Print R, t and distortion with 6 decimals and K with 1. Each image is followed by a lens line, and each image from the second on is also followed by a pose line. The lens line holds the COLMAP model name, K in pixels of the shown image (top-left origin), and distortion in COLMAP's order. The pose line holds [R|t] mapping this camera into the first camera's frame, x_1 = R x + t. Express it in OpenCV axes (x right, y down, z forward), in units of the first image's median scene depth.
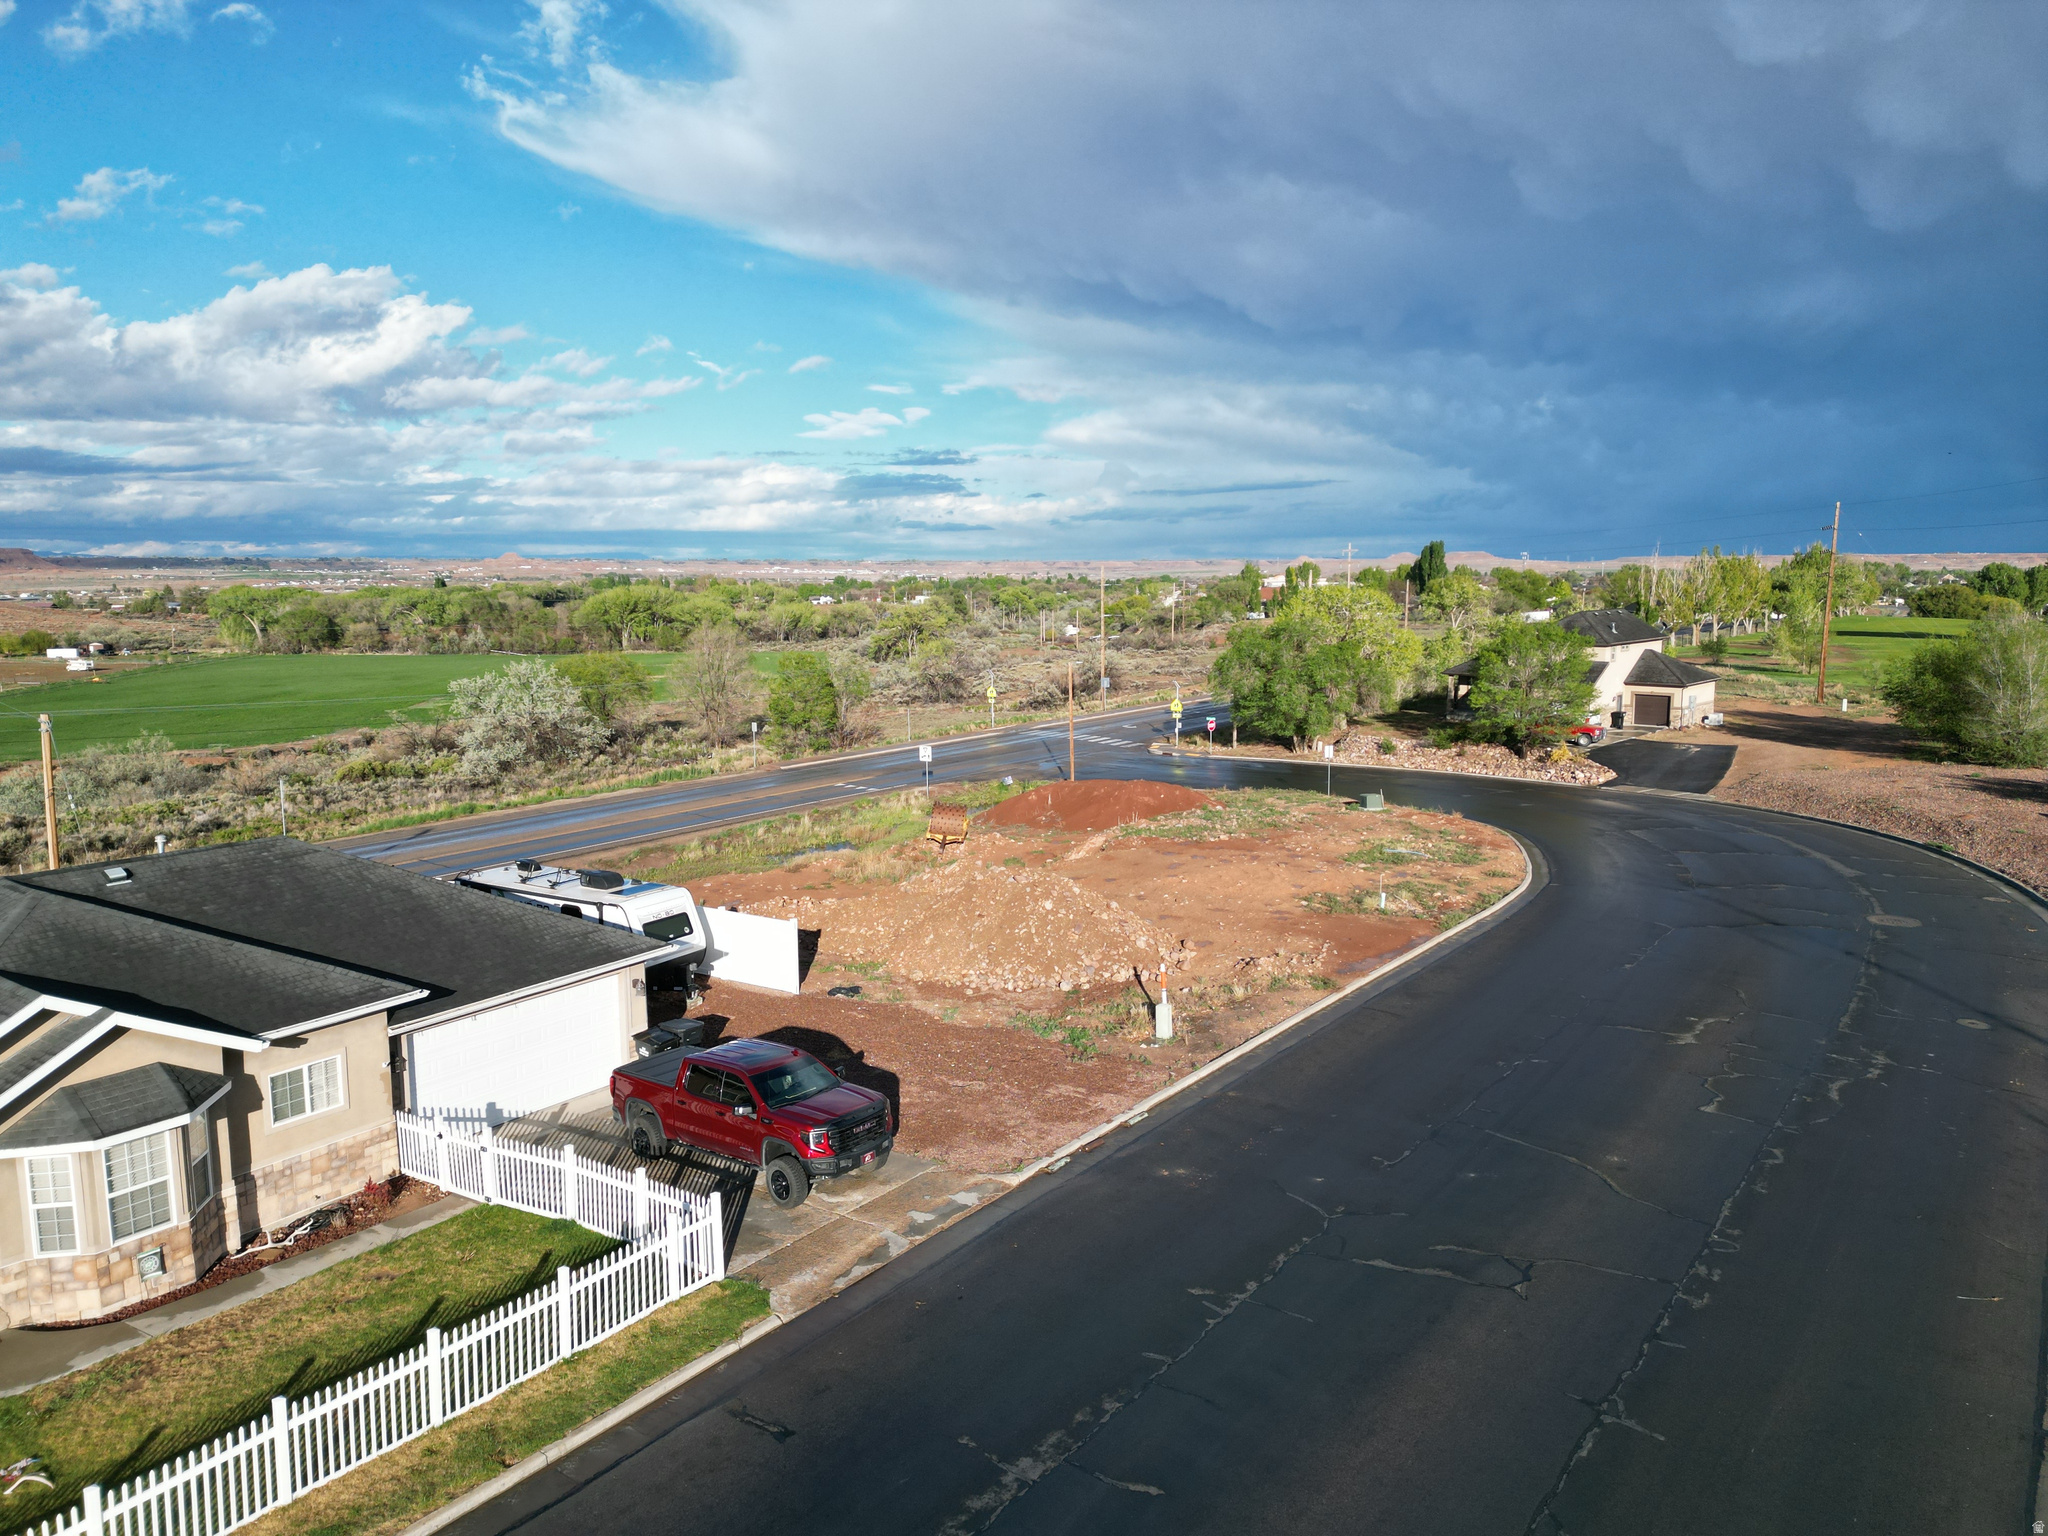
lens RADIAL K [[1427.2, 0, 1013.3], [0, 1427.2, 760.7], [0, 0, 1]] dist [0.101385, -0.102210]
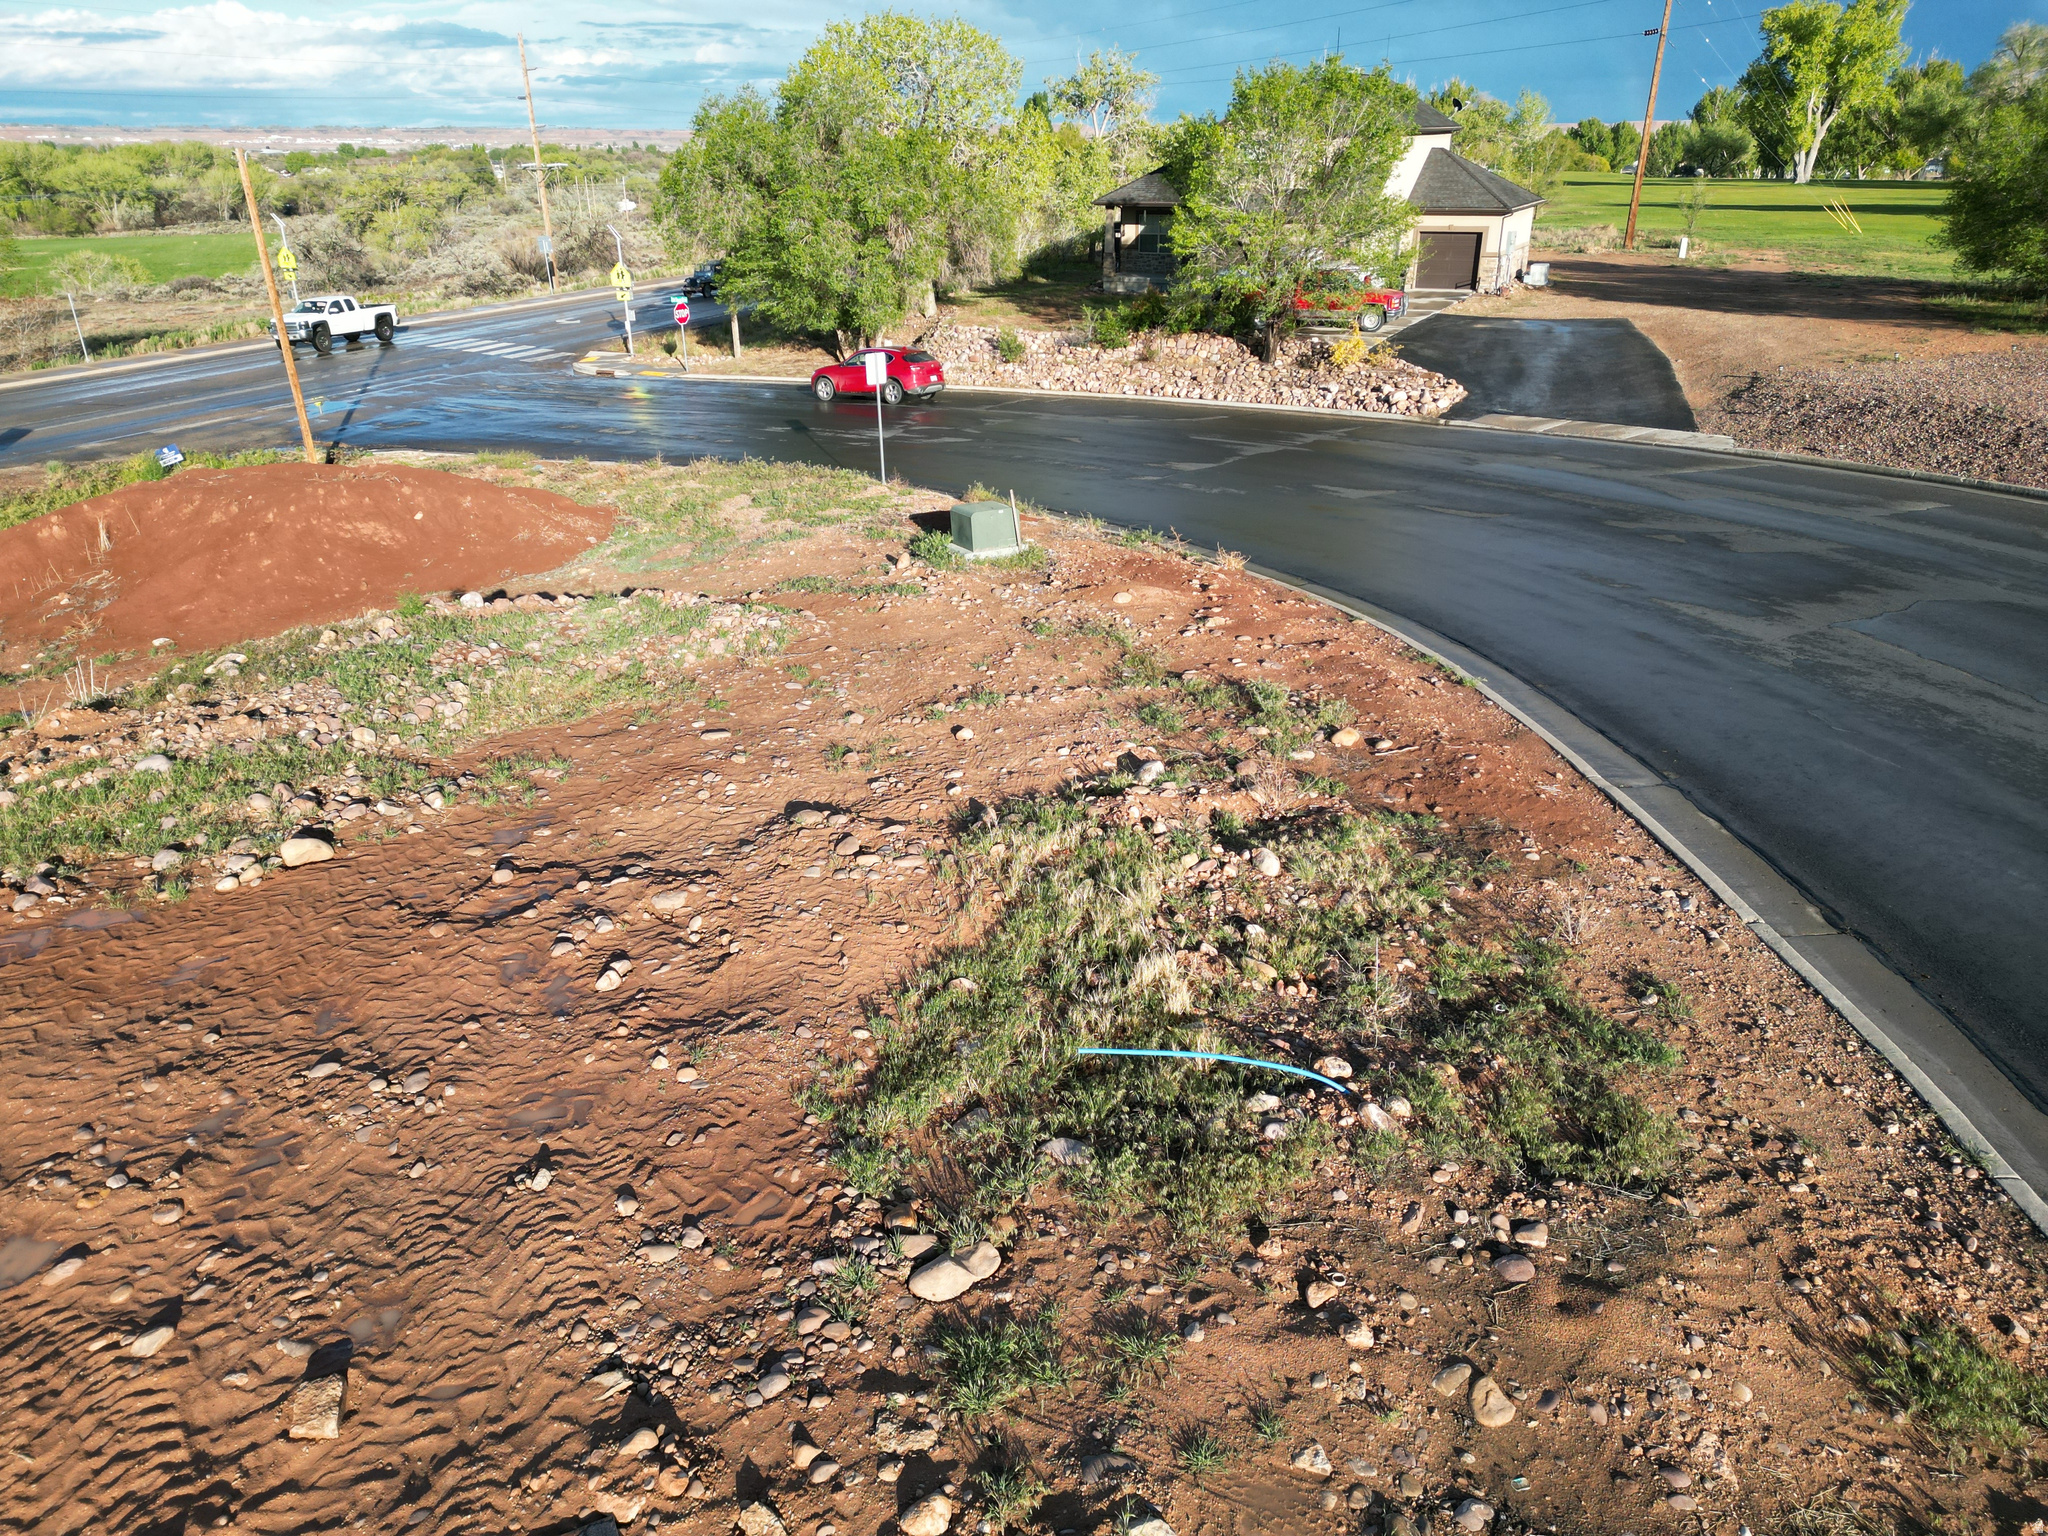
lens RADIAL K [[1445.0, 0, 1024.0], [0, 1445.0, 768.0], [0, 0, 1]] dist [0.030657, -0.006101]
pose [[0.962431, -0.109803, 0.248332, 0.117579], [0.038535, 0.960564, 0.275377, -0.007065], [-0.268776, -0.255462, 0.928708, 0.468596]]
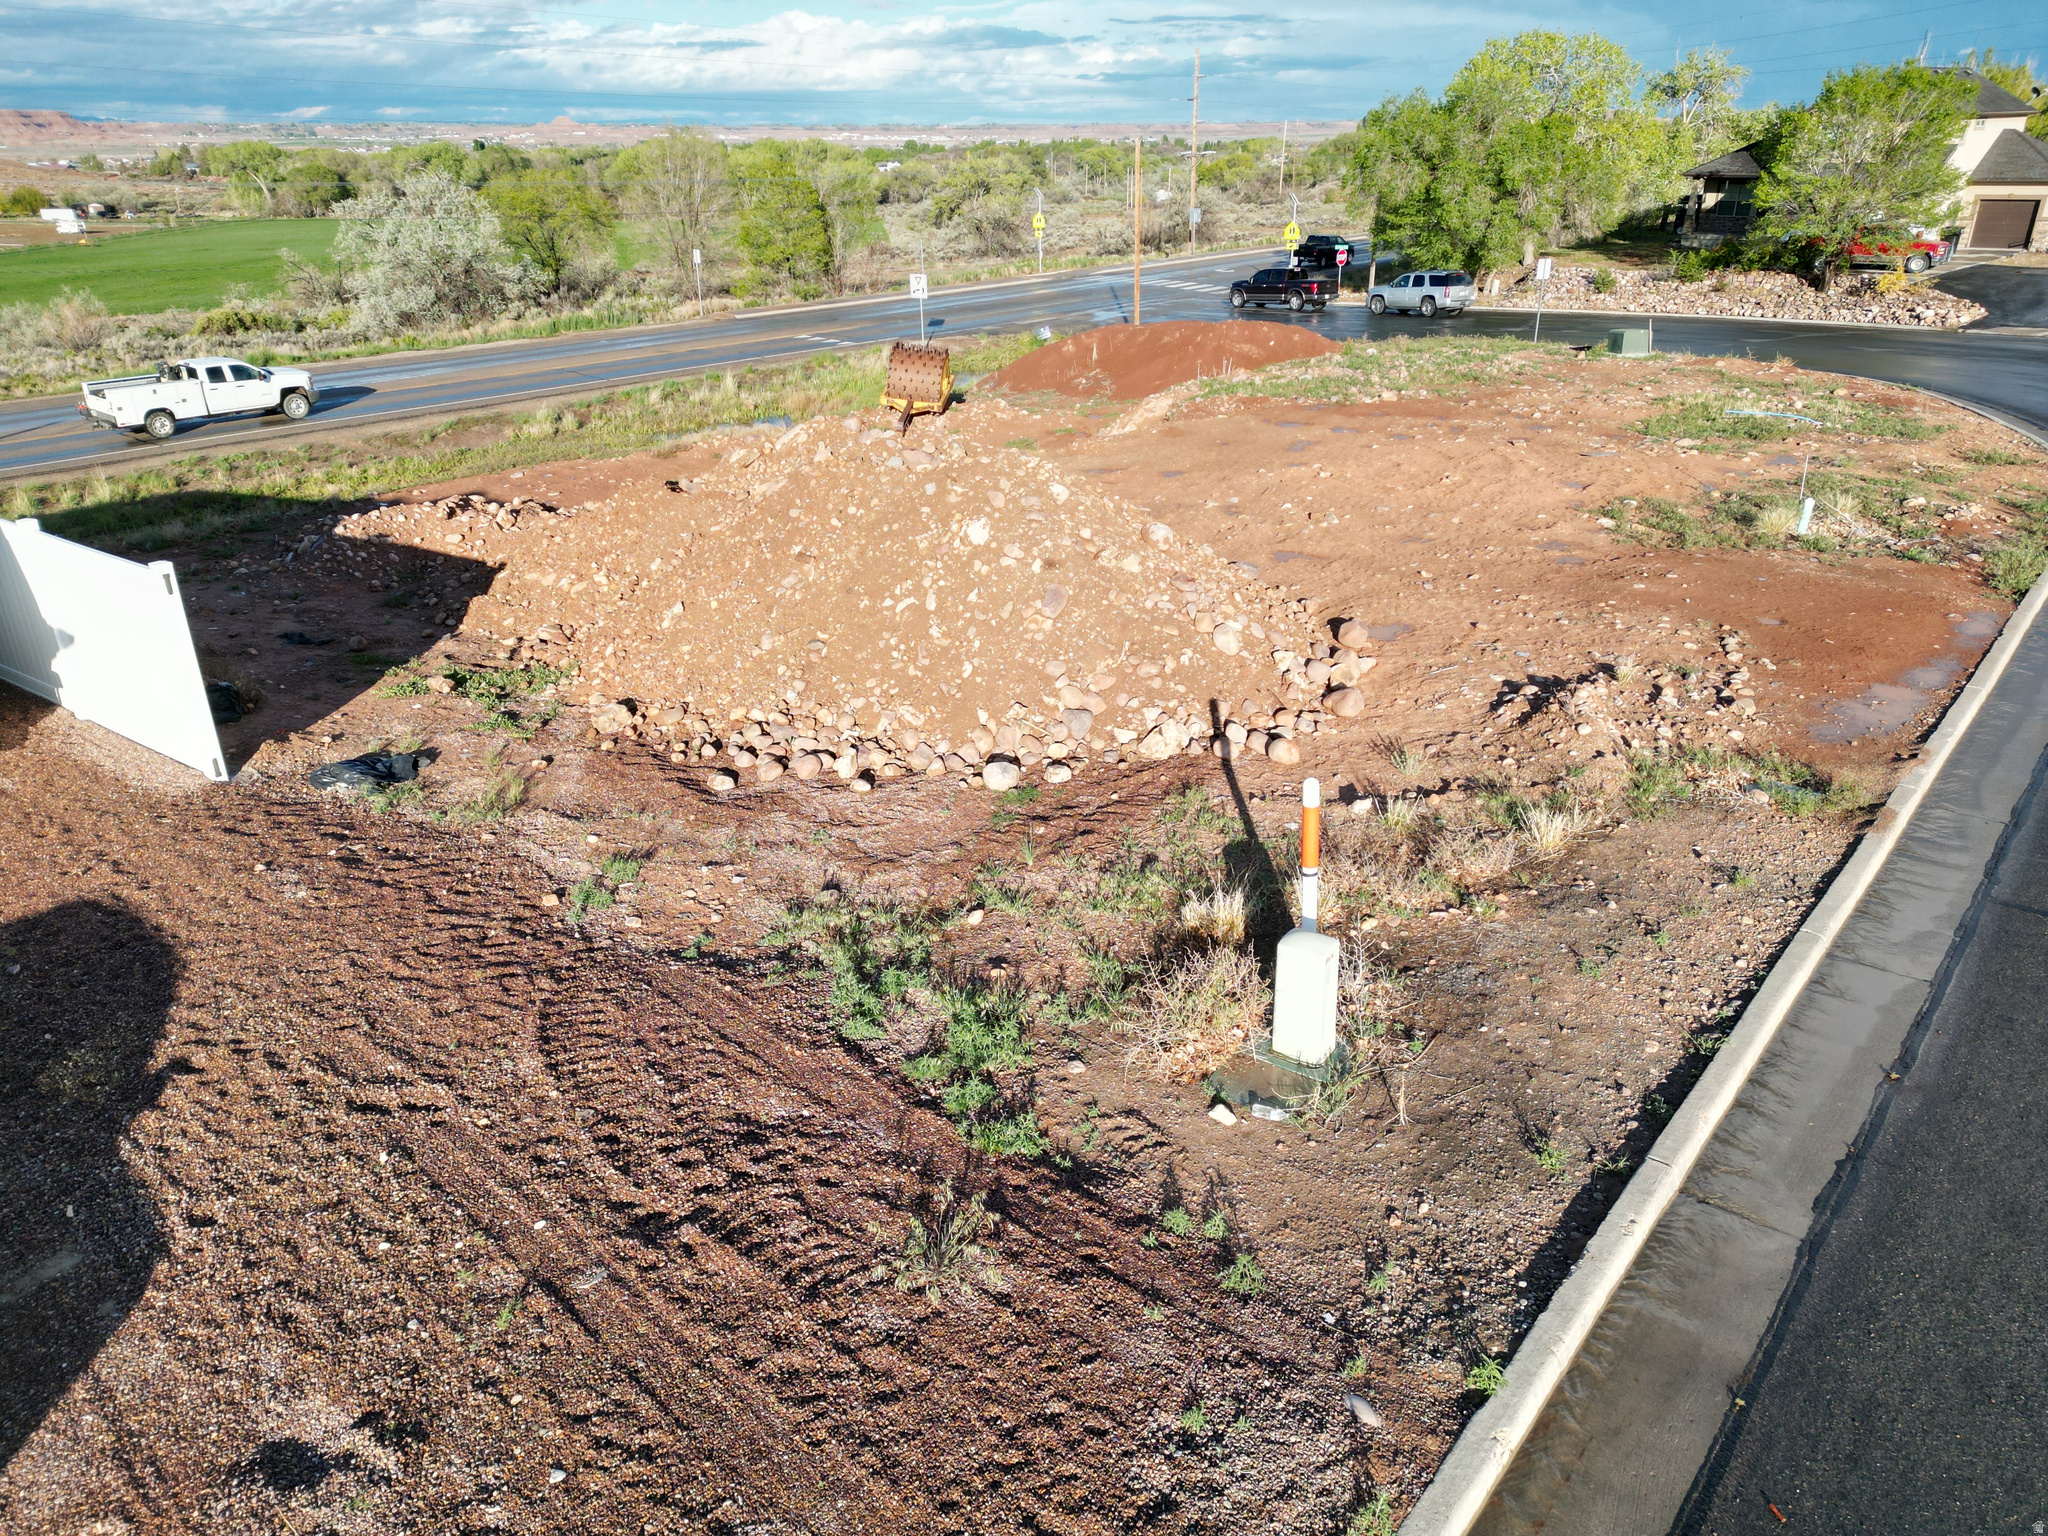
lens RADIAL K [[1427.2, 0, 1013.3], [0, 1427.2, 760.7], [0, 0, 1]] dist [0.101385, -0.102210]
pose [[0.998353, 0.019480, -0.053957, 0.021732], [-0.004151, 0.962646, 0.270731, 0.023296], [0.057215, -0.270061, 0.961142, 0.252864]]
